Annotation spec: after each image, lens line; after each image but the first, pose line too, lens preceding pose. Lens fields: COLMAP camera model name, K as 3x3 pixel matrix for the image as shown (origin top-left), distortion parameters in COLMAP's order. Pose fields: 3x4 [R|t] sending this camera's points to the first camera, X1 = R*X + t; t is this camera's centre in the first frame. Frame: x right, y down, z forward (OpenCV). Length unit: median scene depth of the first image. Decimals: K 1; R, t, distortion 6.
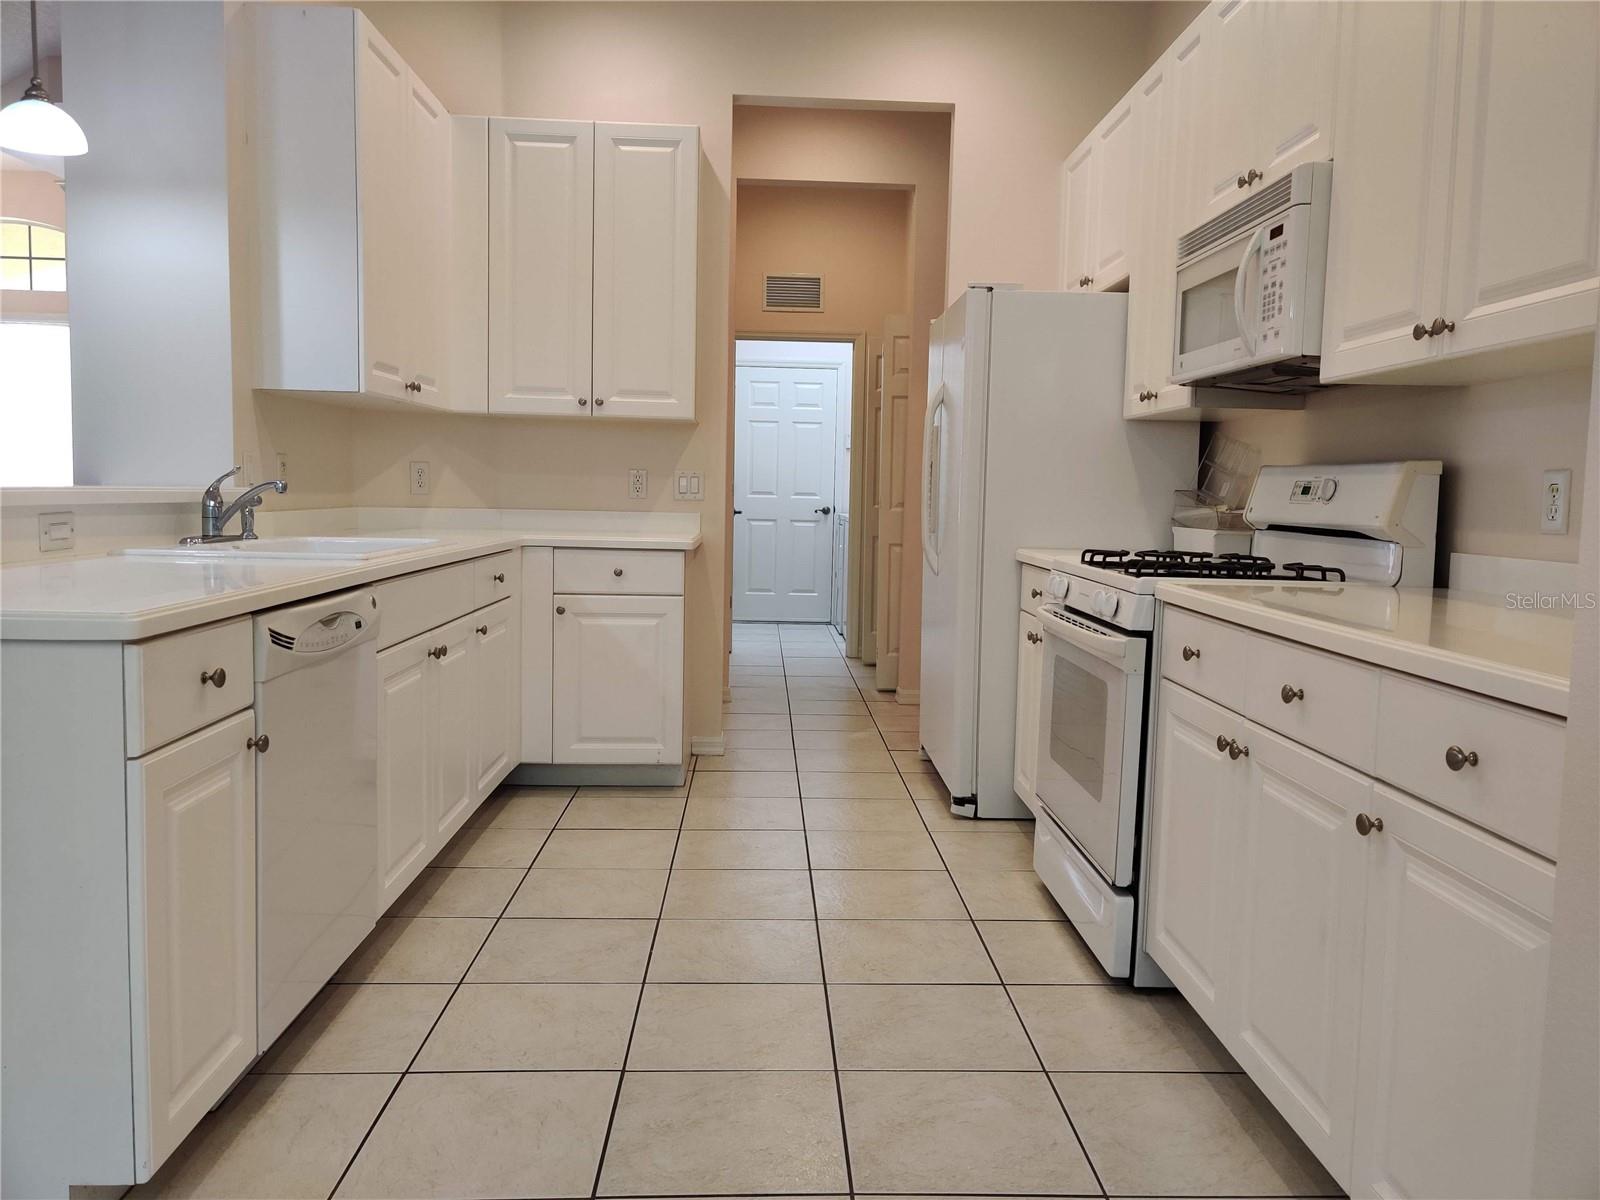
lens RADIAL K [[1209.4, 0, 801.0], [0, 1209.4, 578.3], [0, 0, 1]] dist [0.032920, -0.006921]
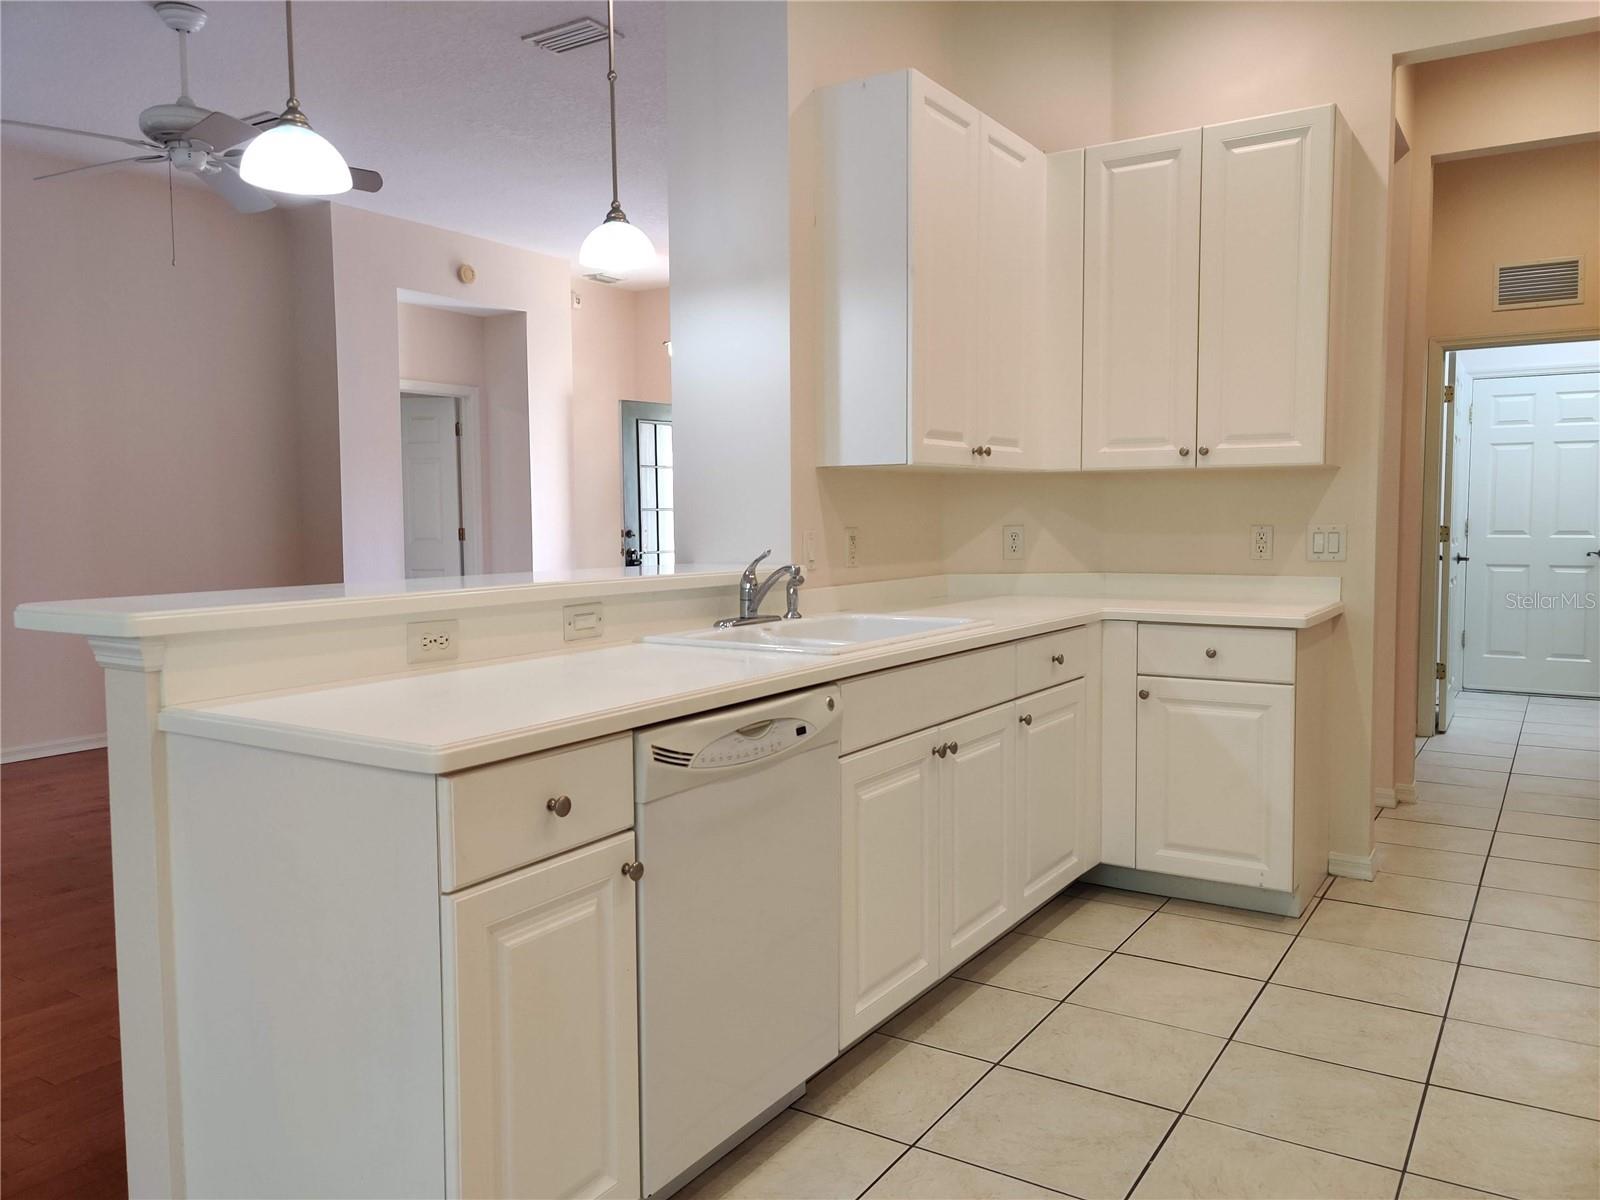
lens RADIAL K [[1201.8, 0, 805.9], [0, 1201.8, 591.6], [0, 0, 1]] dist [0.035988, -0.000069]
pose [[0.825572, 0.007092, -0.564253, 0.106756], [-0.016035, 0.999812, -0.010896, -0.040357], [0.564070, 0.018043, 0.825530, 0.170943]]
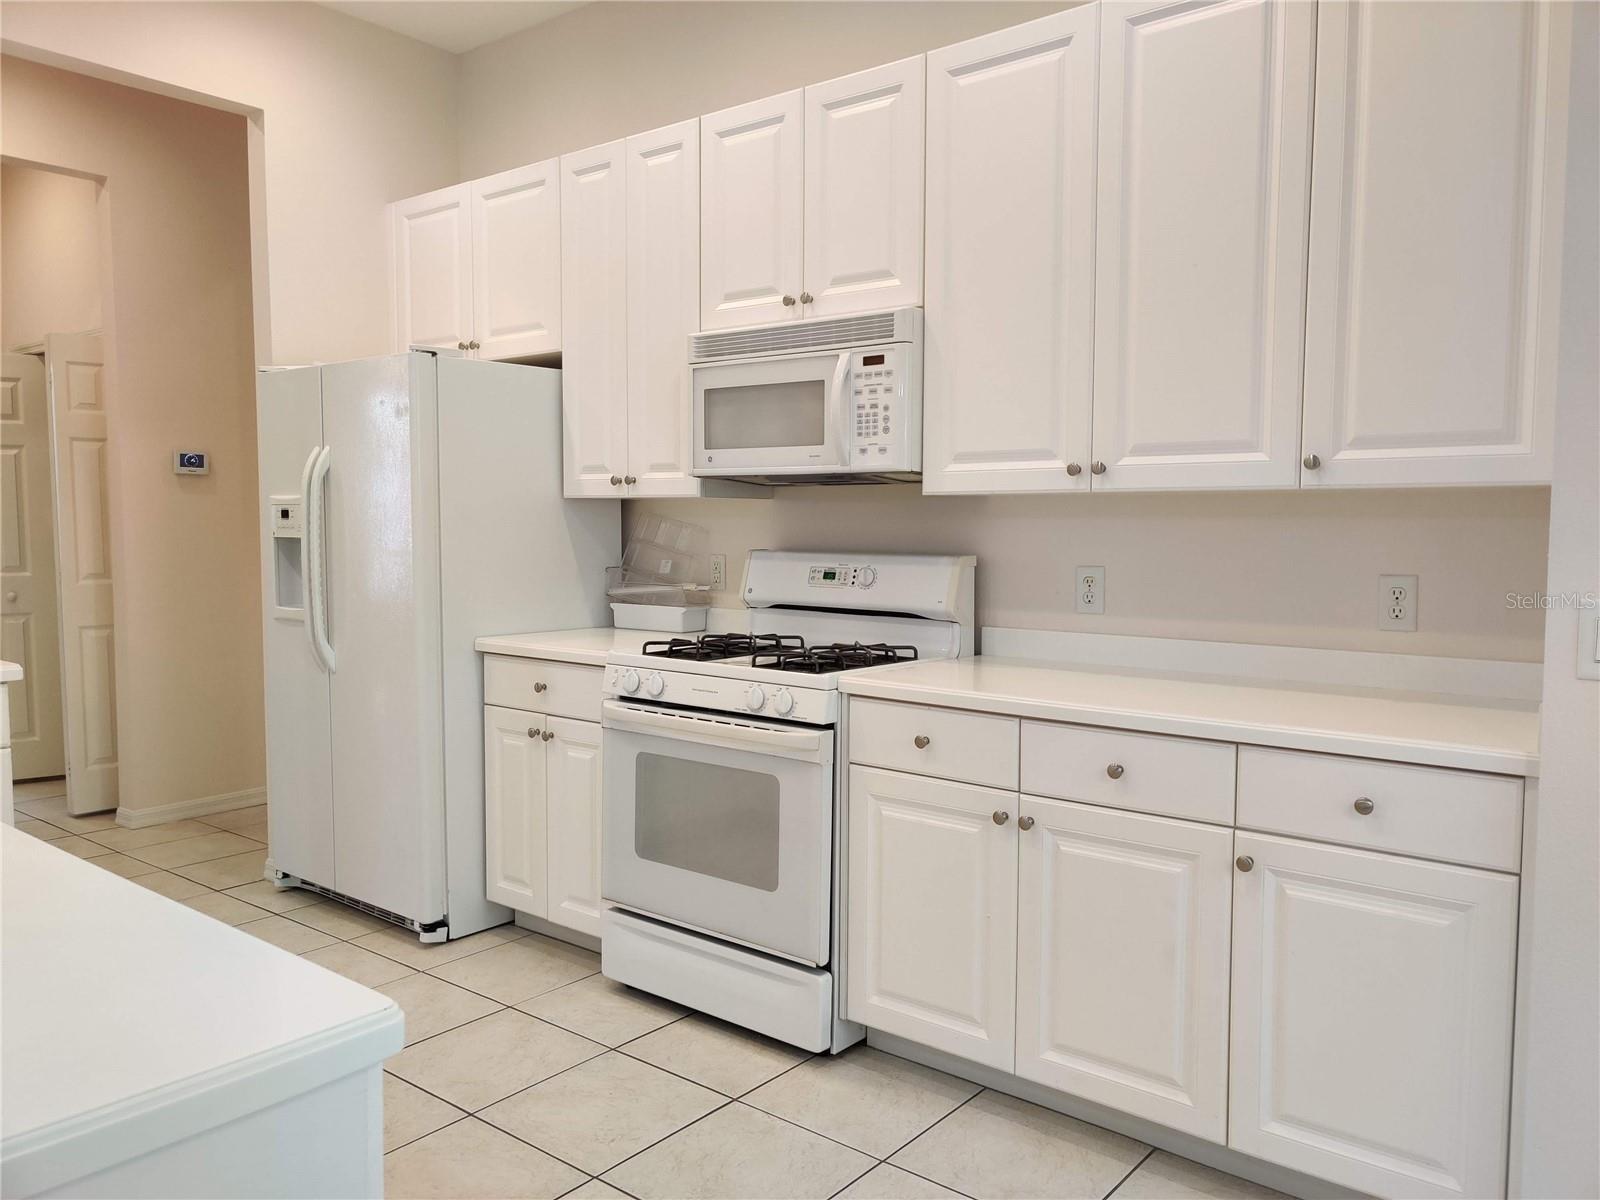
lens RADIAL K [[1219.6, 0, 800.0], [0, 1219.6, 600.0], [0, 0, 1]] dist [0.075966, -0.003629]
pose [[0.664325, -0.068866, 0.744265, -0.392252], [0.066876, 0.997229, 0.032580, -0.075322], [-0.744446, 0.028129, 0.667090, 0.214616]]
